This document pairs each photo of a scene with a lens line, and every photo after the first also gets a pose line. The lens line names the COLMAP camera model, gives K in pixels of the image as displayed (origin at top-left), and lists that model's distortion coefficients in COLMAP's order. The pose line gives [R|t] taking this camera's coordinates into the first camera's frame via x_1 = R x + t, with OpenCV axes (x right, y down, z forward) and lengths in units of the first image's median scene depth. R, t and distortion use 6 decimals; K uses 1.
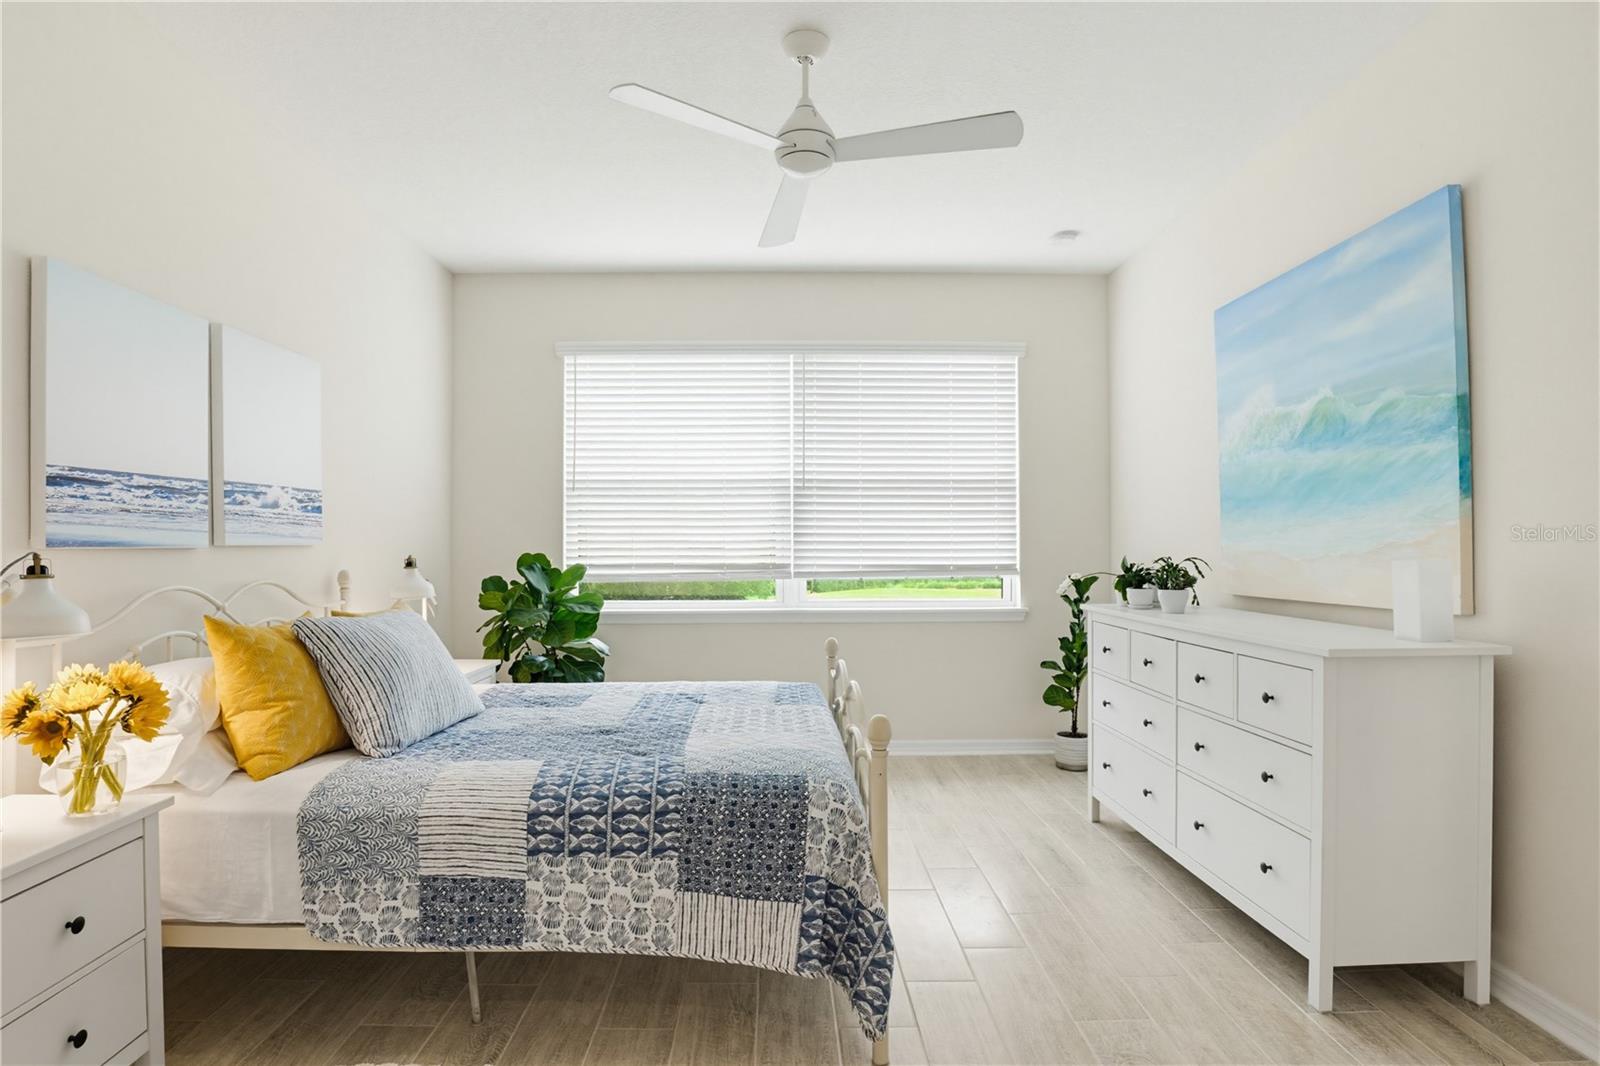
lens RADIAL K [[782.9, 0, 788.2], [0, 782.9, 543.5], [0, 0, 1]] dist [-0.032397, -0.000238]
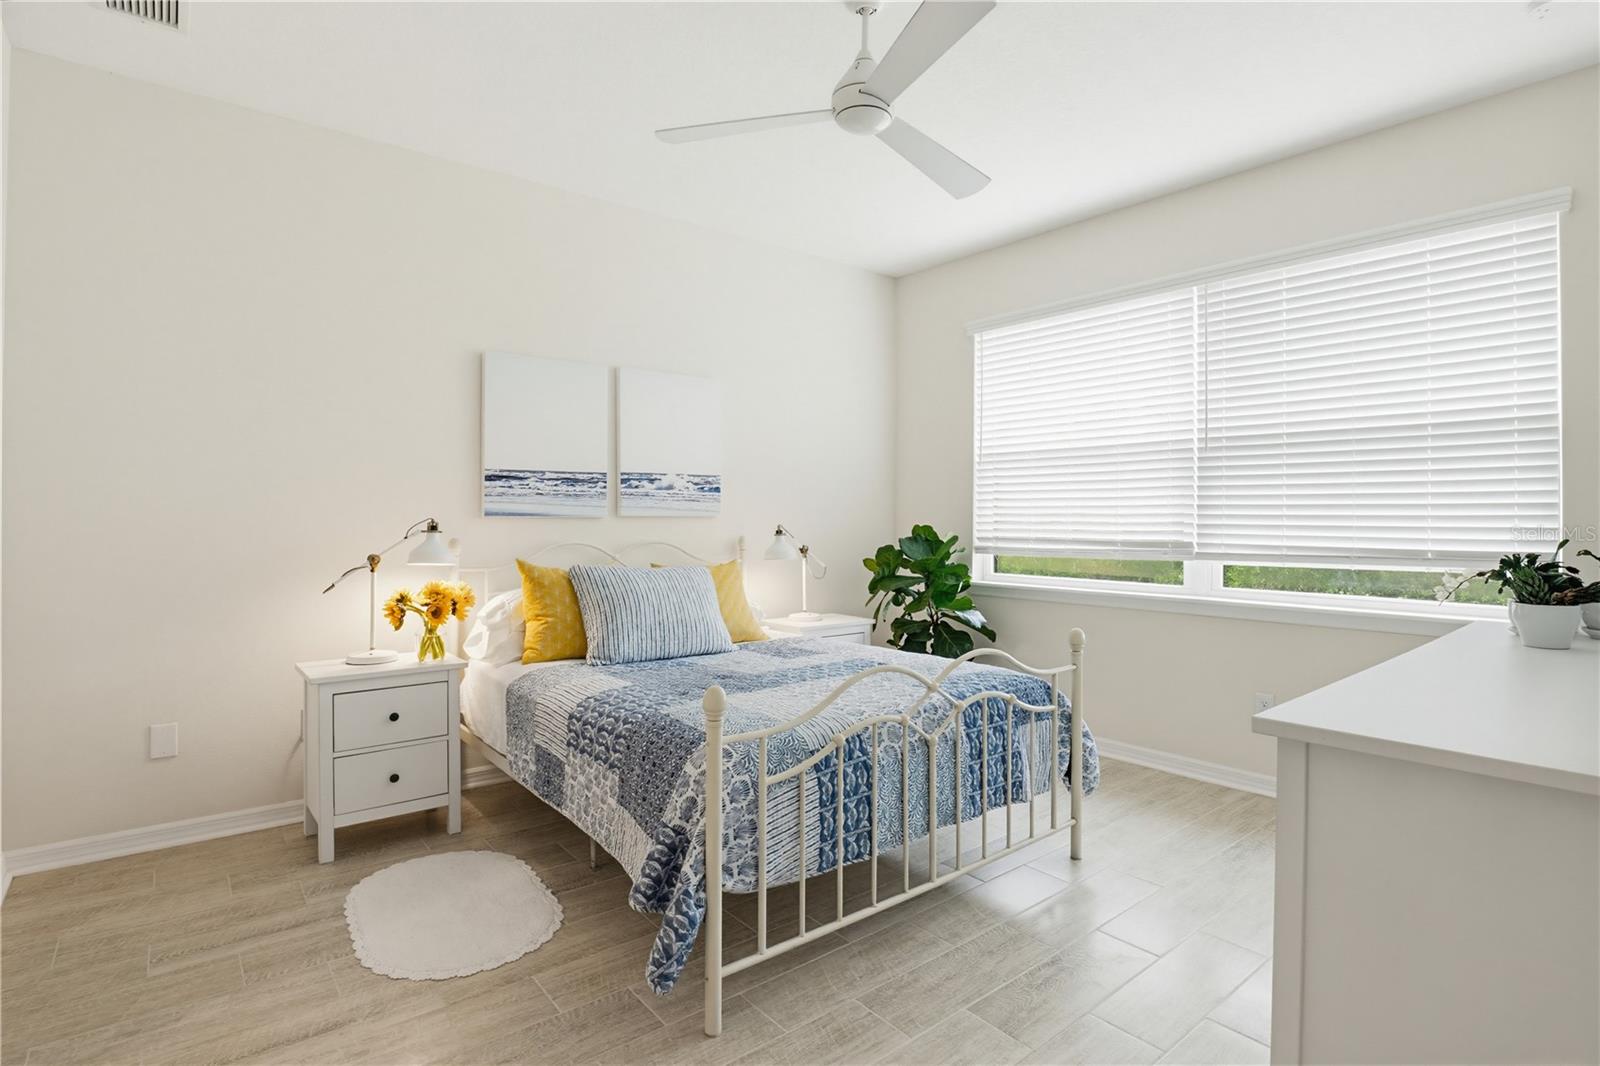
lens RADIAL K [[790.8, 0, 817.6], [0, 790.8, 517.2], [0, 0, 1]] dist [-0.026658, 0.000656]
pose [[0.642700, 0.006390, -0.766091, 0.849306], [-0.006139, 0.999976, 0.003191, -0.002557], [0.766093, 0.002653, 0.642724, 0.385749]]
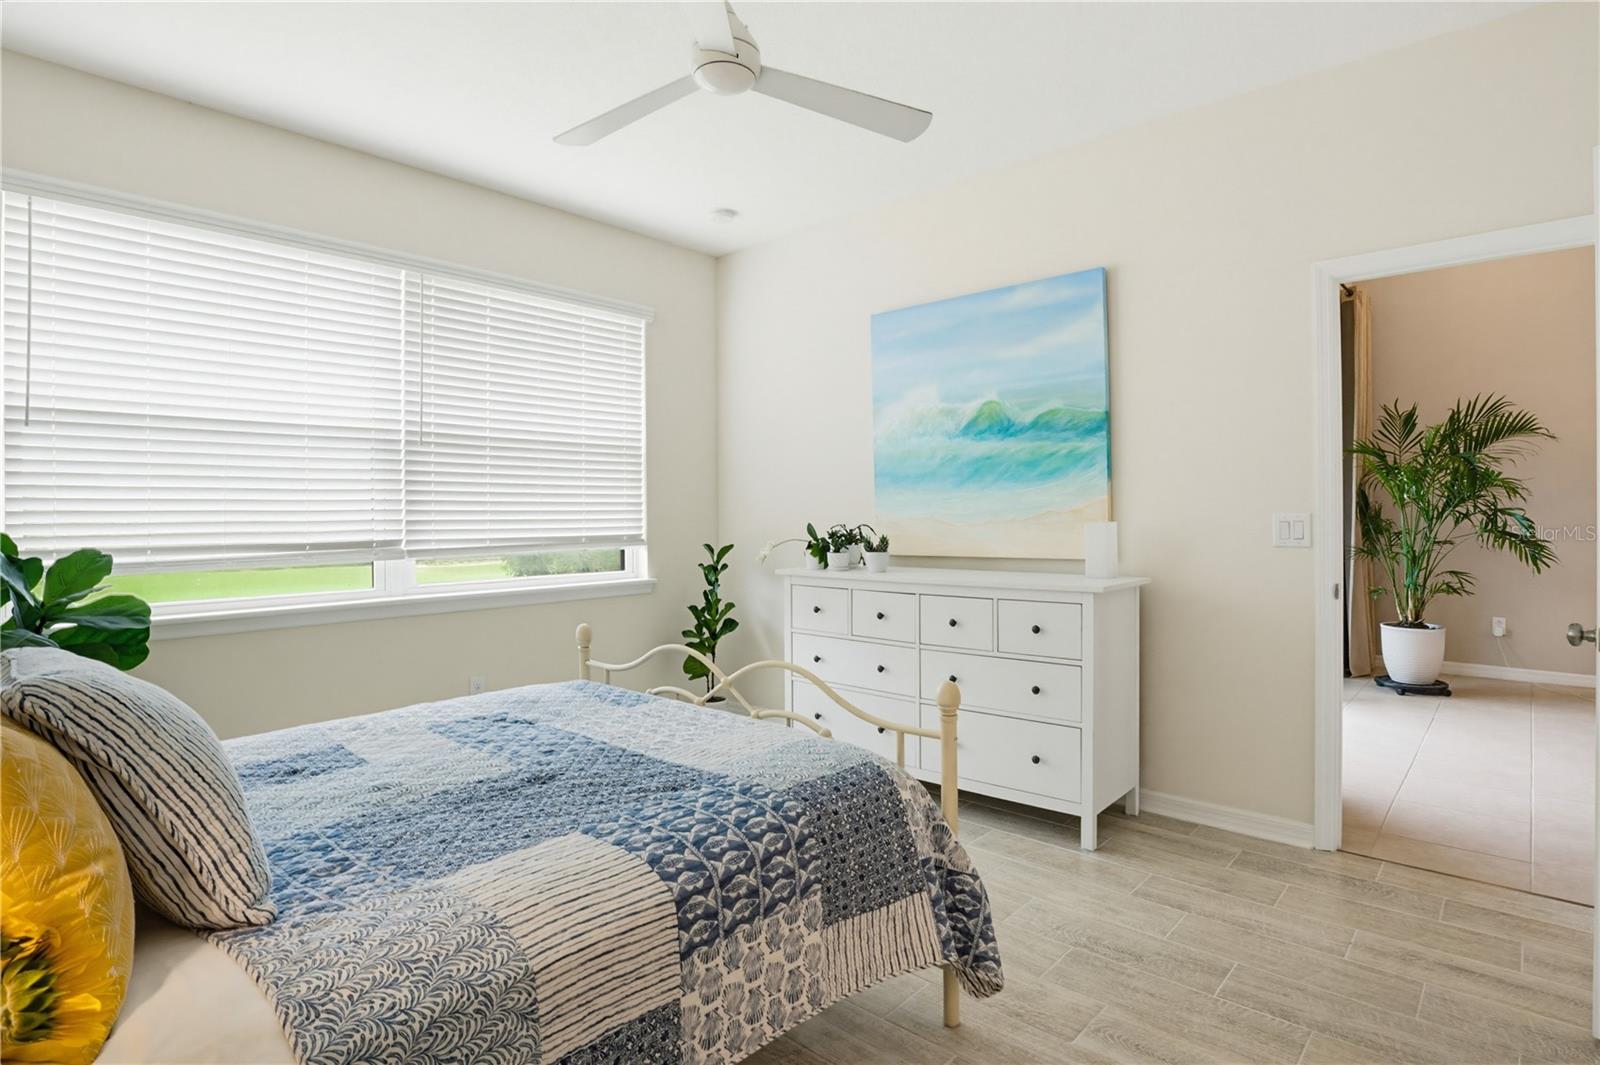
lens RADIAL K [[805.0, 0, 813.2], [0, 805.0, 522.5], [0, 0, 1]] dist [-0.028139, 0.000583]
pose [[0.680342, -0.009945, 0.732827, -0.658641], [0.003411, 0.999940, 0.010403, 0.003452], [-0.732887, -0.004578, 0.680335, 0.367868]]
